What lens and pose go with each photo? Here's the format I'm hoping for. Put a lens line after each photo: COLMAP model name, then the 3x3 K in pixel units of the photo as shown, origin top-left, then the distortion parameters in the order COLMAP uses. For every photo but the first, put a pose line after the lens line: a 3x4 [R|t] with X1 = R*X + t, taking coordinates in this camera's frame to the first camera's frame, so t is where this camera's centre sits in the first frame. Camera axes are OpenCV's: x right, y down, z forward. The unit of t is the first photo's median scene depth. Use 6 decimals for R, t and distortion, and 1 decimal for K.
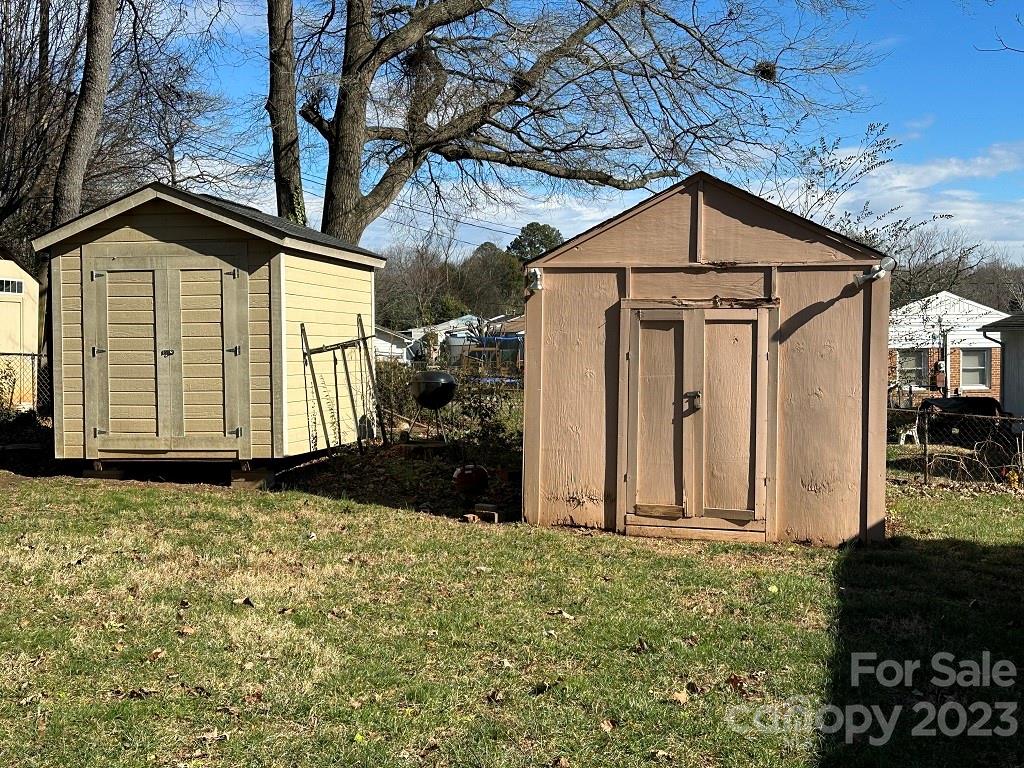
lens RADIAL K [[1230.5, 0, 511.4], [0, 1230.5, 382.5], [0, 0, 1]] dist [0.122679, 0.000000]
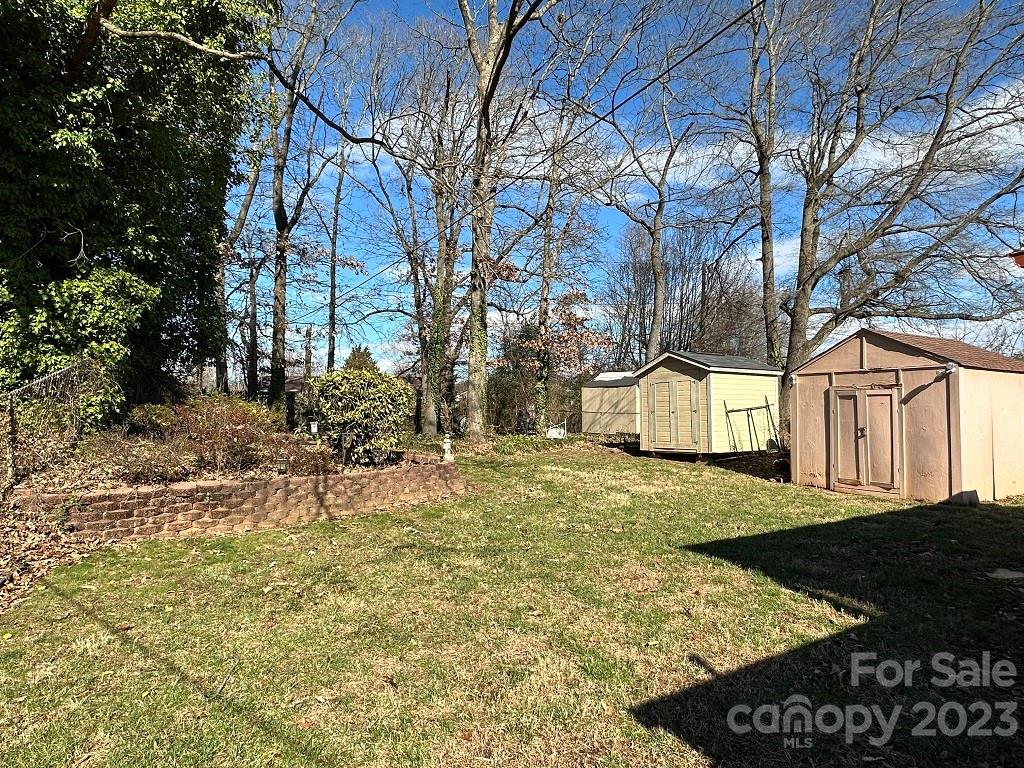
lens RADIAL K [[596.5, 0, 511.3], [0, 596.5, 388.1], [0, 0, 1]] dist [-0.001047, -0.000148]
pose [[0.708401, -0.036557, -0.704863, 0.448151], [-0.013353, 0.997785, -0.065168, 0.014656], [0.705684, 0.055577, 0.706344, -0.189963]]
